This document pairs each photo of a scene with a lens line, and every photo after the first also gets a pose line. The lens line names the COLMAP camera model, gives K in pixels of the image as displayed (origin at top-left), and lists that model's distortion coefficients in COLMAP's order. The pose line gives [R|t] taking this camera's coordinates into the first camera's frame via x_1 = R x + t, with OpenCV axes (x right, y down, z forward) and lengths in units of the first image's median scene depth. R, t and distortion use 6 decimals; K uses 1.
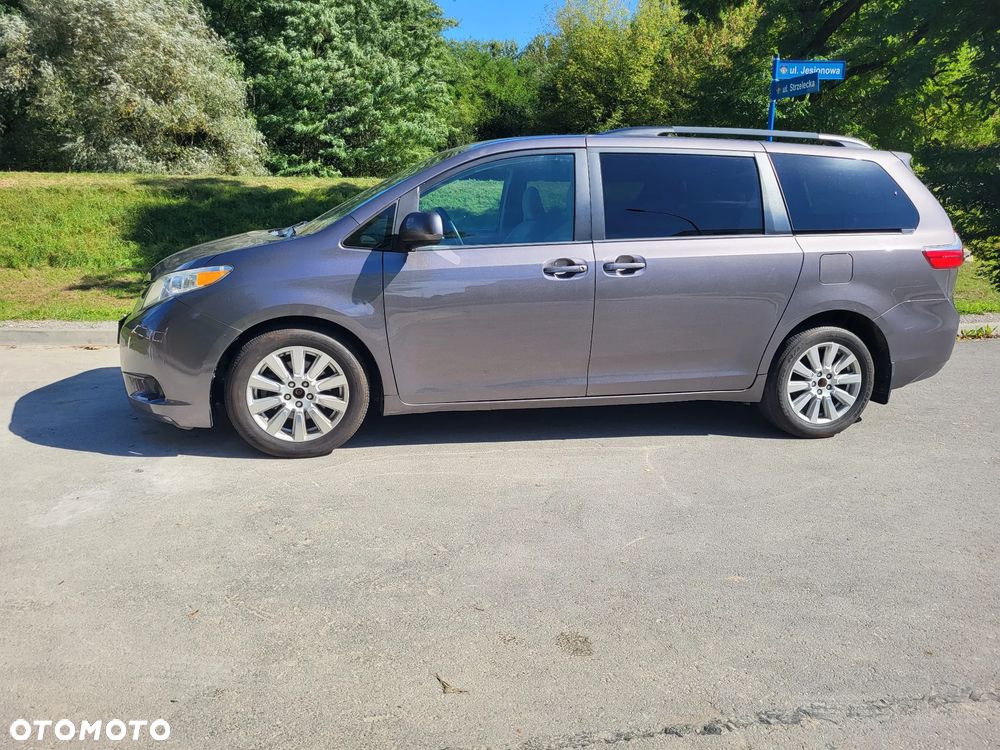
lens RADIAL K [[739.9, 0, 487.0], [0, 739.9, 390.5], [0, 0, 1]] dist [0.044892, -0.027525]
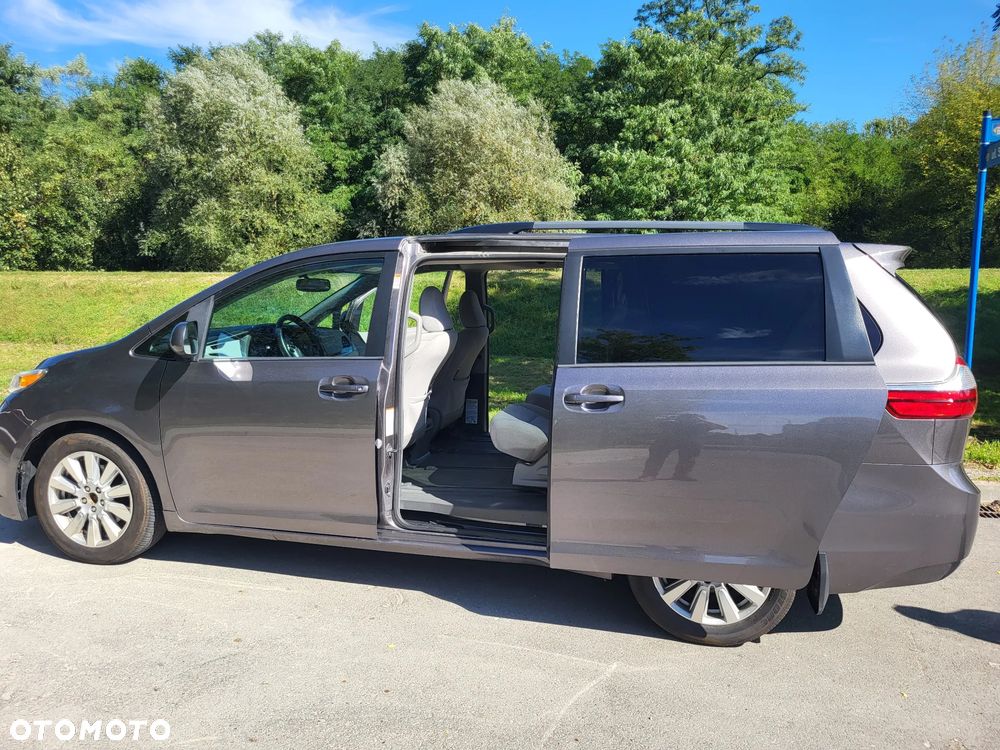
lens RADIAL K [[739.9, 0, 487.0], [0, 739.9, 391.1], [0, 0, 1]] dist [0.044892, -0.027525]
pose [[0.896640, 0.054020, -0.439452, 0.650690], [-0.104081, 0.990432, -0.090613, -0.101579], [0.430353, 0.126986, 0.893684, 0.305725]]
